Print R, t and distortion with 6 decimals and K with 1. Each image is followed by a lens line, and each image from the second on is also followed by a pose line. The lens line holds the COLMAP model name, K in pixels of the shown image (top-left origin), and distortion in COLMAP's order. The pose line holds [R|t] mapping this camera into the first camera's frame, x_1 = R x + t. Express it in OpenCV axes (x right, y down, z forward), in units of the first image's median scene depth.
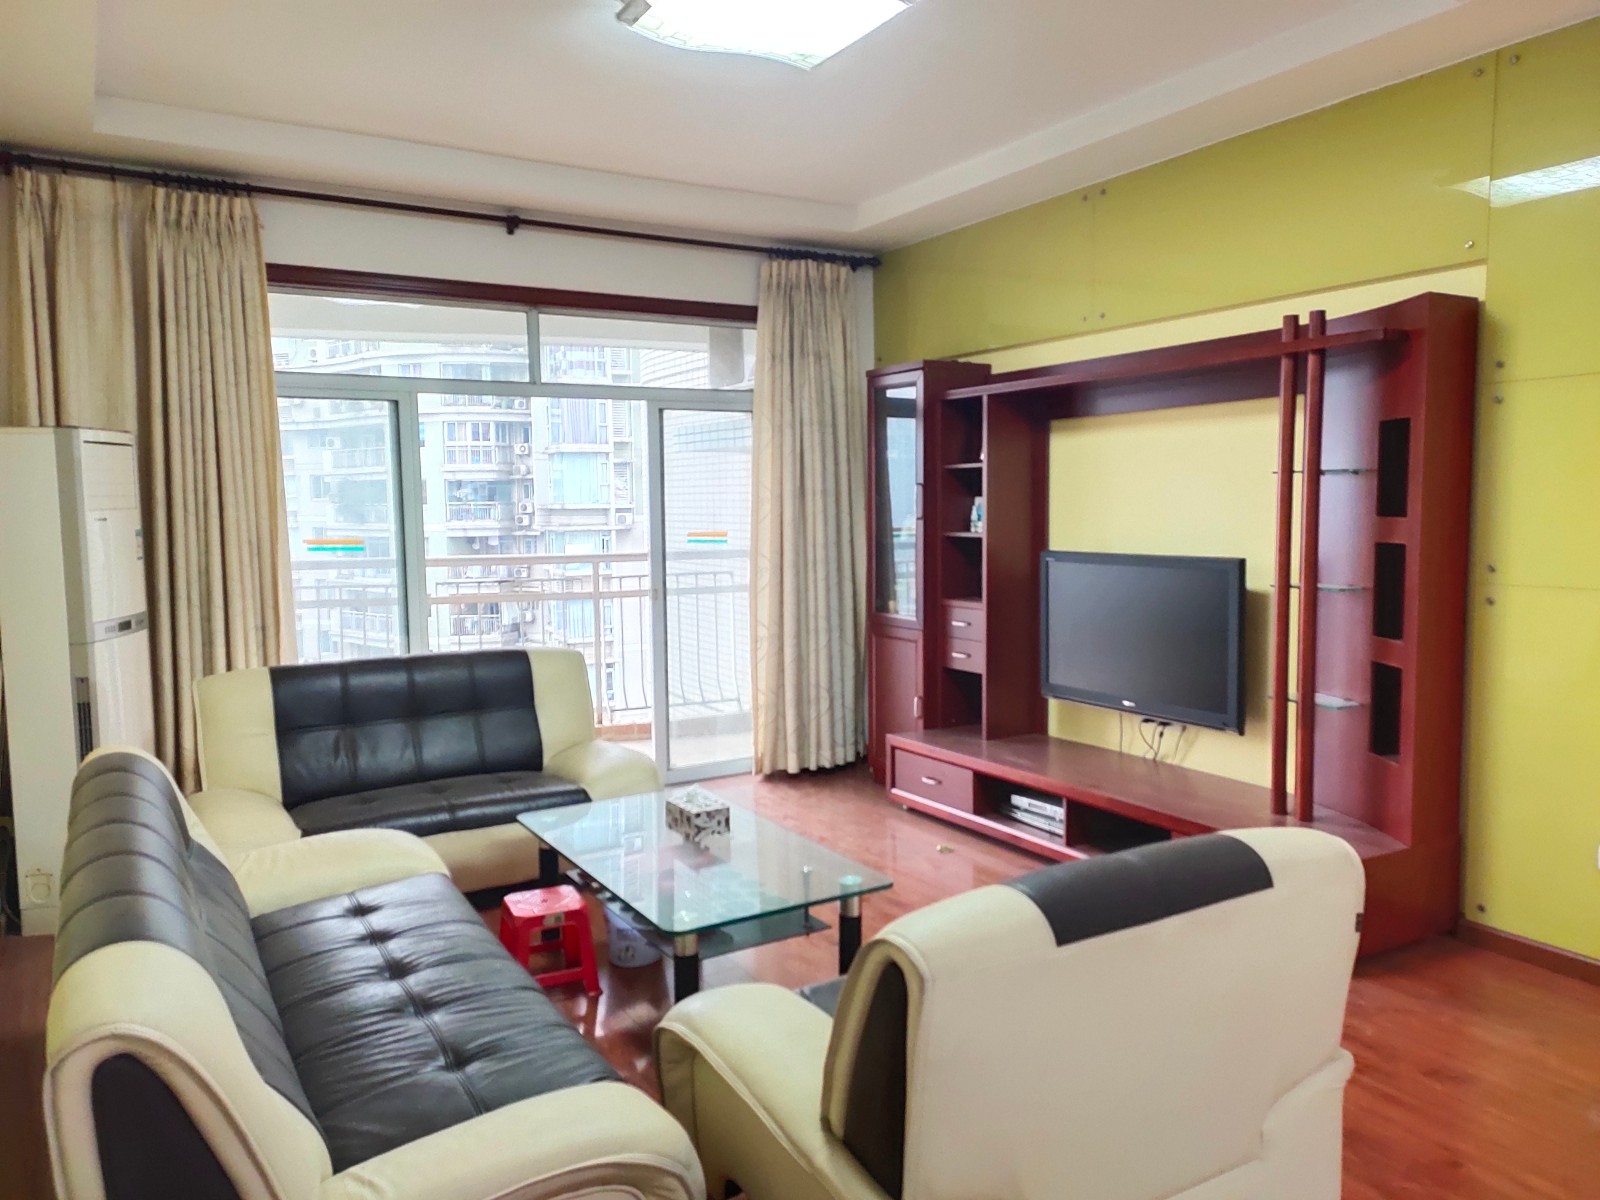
lens RADIAL K [[1164.2, 0, 812.3], [0, 1164.2, 598.0], [0, 0, 1]] dist [0.026907, -0.004819]
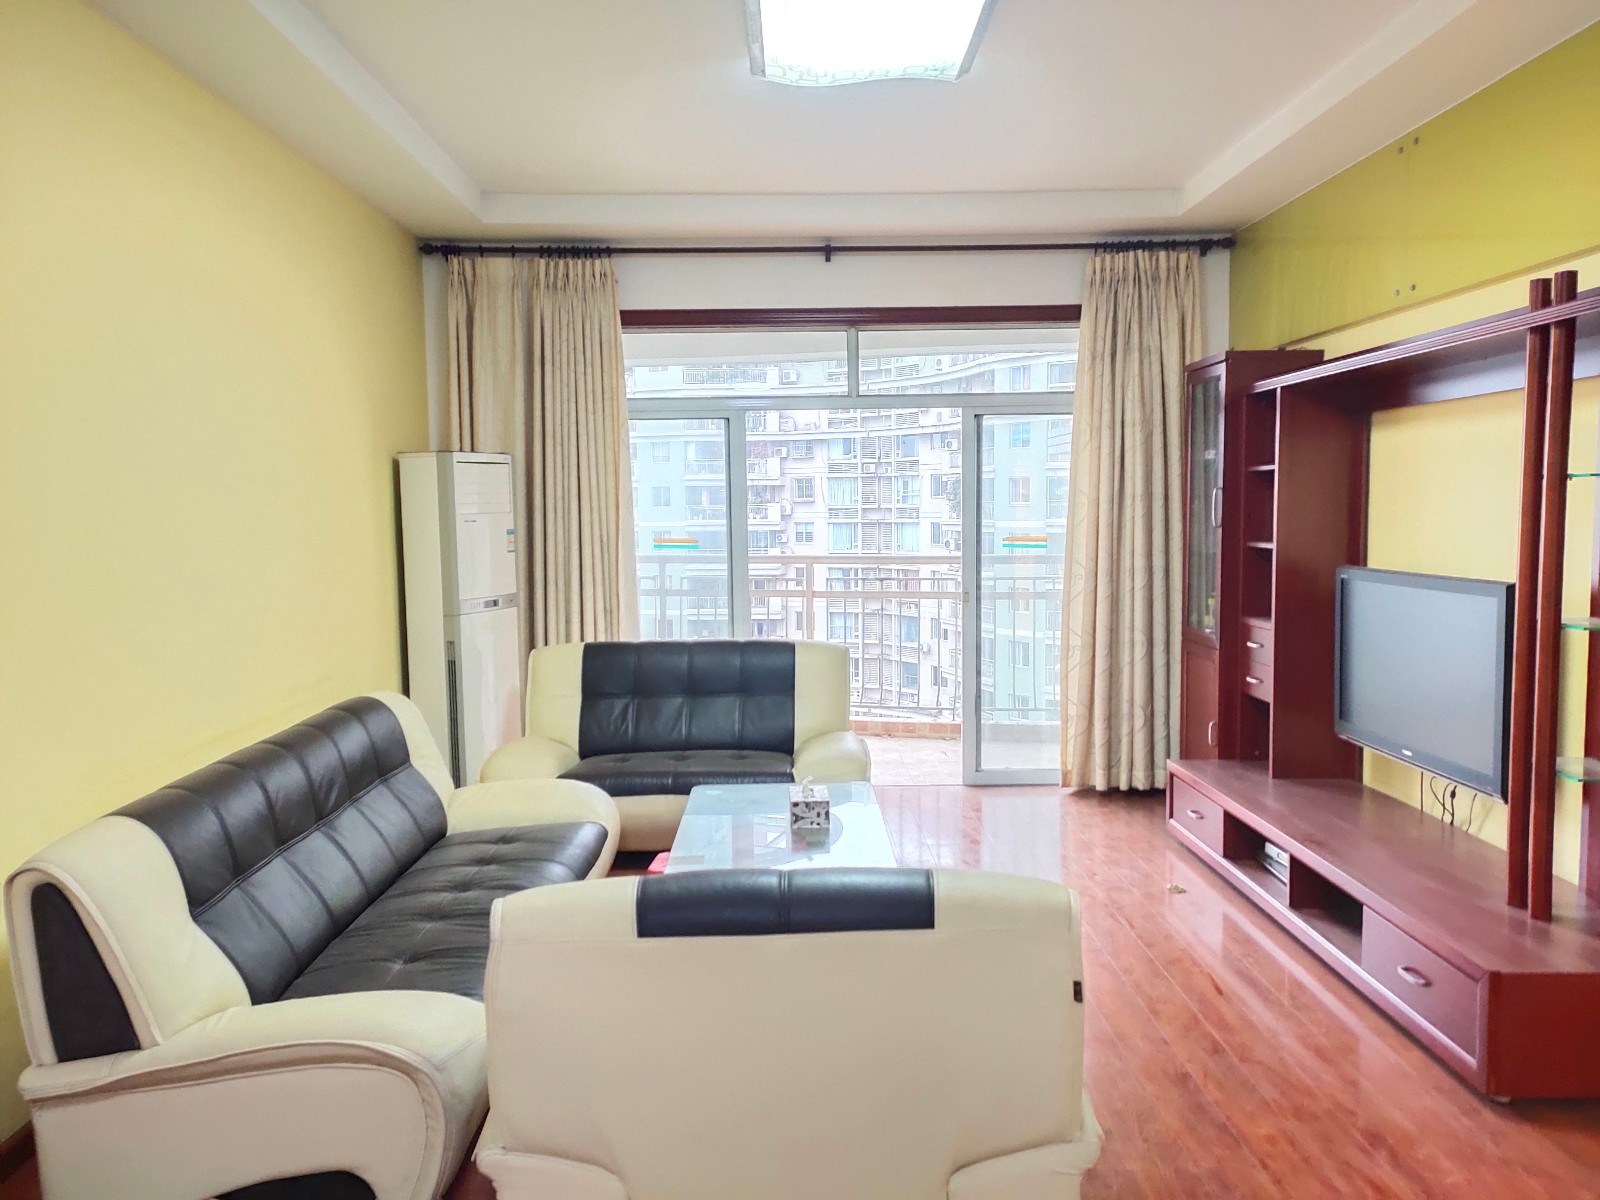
lens RADIAL K [[1170.4, 0, 800.0], [0, 1170.4, 600.0], [0, 0, 1]] dist [0.037285, 0.001012]
pose [[0.861147, 0.044101, -0.506439, 0.287257], [-0.041964, 0.998997, 0.015638, -0.011865], [0.506620, 0.007786, 0.862134, 0.046815]]
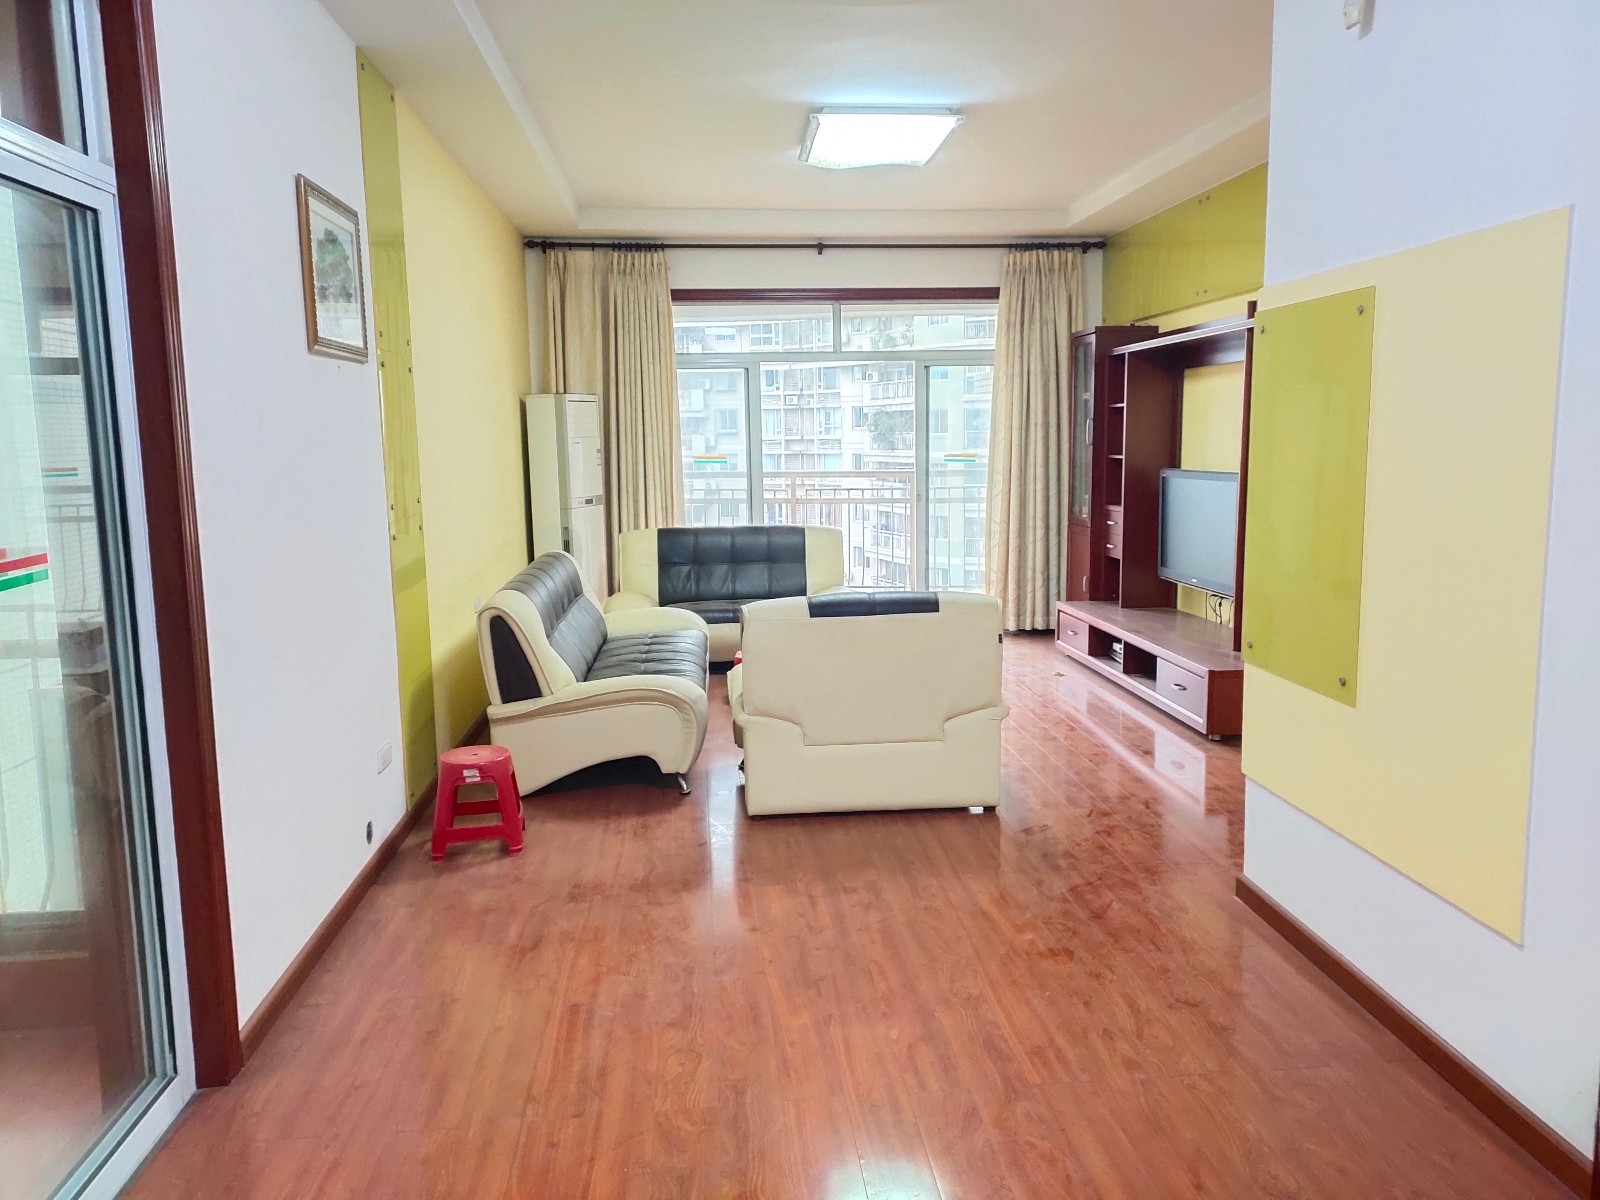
lens RADIAL K [[1177.5, 0, 800.0], [0, 1177.5, 600.0], [0, 0, 1]] dist [0.031500, -0.072129]
pose [[0.894973, 0.061906, -0.441804, 0.420378], [-0.034770, 0.996992, 0.069266, 0.029685], [0.444763, -0.046630, 0.894434, -0.397028]]
